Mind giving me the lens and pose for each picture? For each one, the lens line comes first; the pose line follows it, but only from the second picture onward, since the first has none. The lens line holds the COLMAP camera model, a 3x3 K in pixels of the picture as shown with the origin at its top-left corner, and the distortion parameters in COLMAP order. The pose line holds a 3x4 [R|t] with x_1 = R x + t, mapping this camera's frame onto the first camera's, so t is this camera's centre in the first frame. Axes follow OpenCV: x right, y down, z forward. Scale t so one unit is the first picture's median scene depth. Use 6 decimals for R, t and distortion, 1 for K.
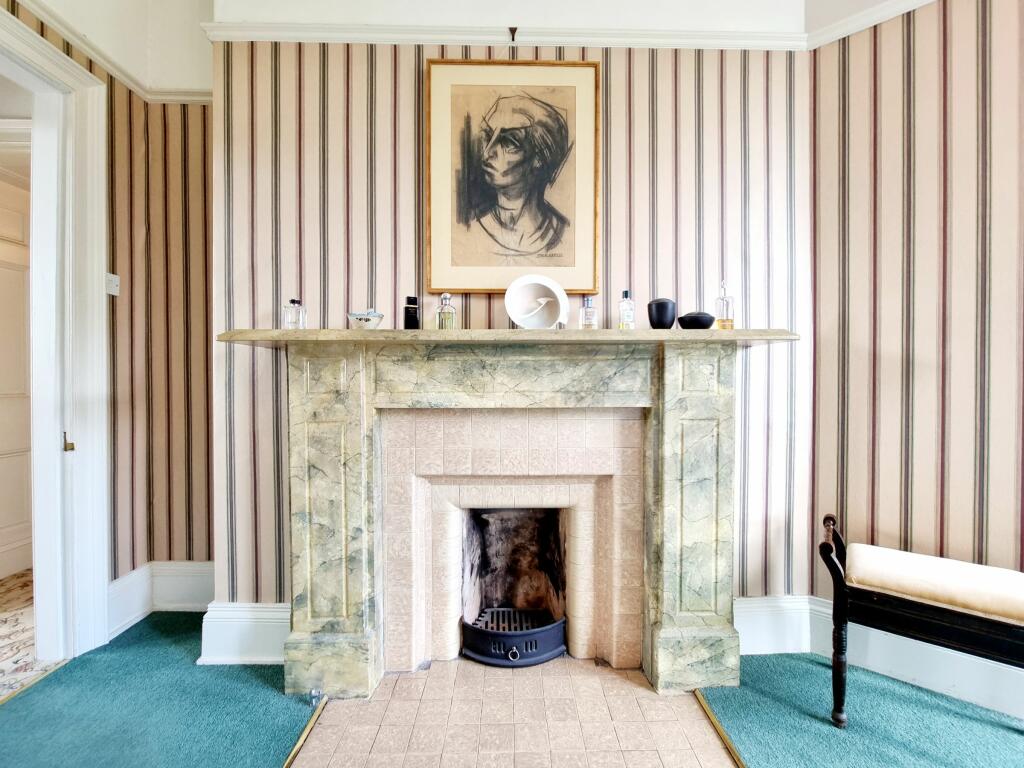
lens RADIAL K [[419.2, 0, 518.7], [0, 419.2, 385.2], [0, 0, 1]] dist [-0.004617, 0.000047]
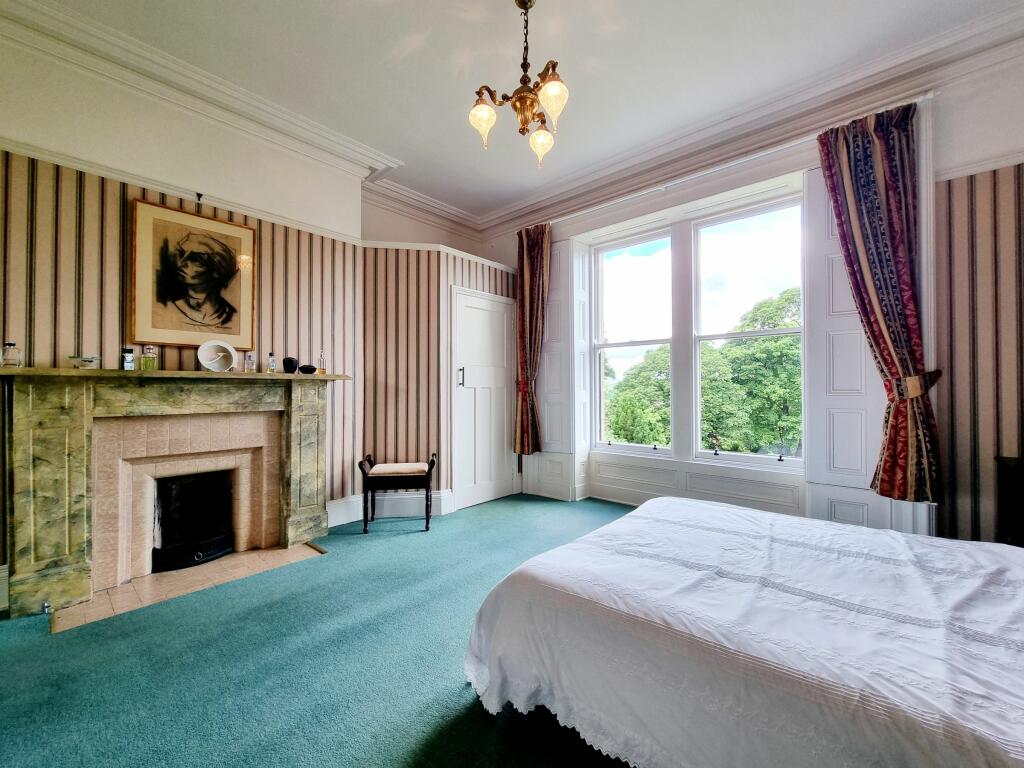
lens RADIAL K [[419.2, 0, 516.2], [0, 419.2, 386.2], [0, 0, 1]] dist [-0.004617, 0.000047]
pose [[0.682726, 0.004838, 0.730658, -0.385908], [0.000068, 0.999978, -0.006685, -0.048364], [-0.730674, 0.004614, 0.682710, -1.161781]]
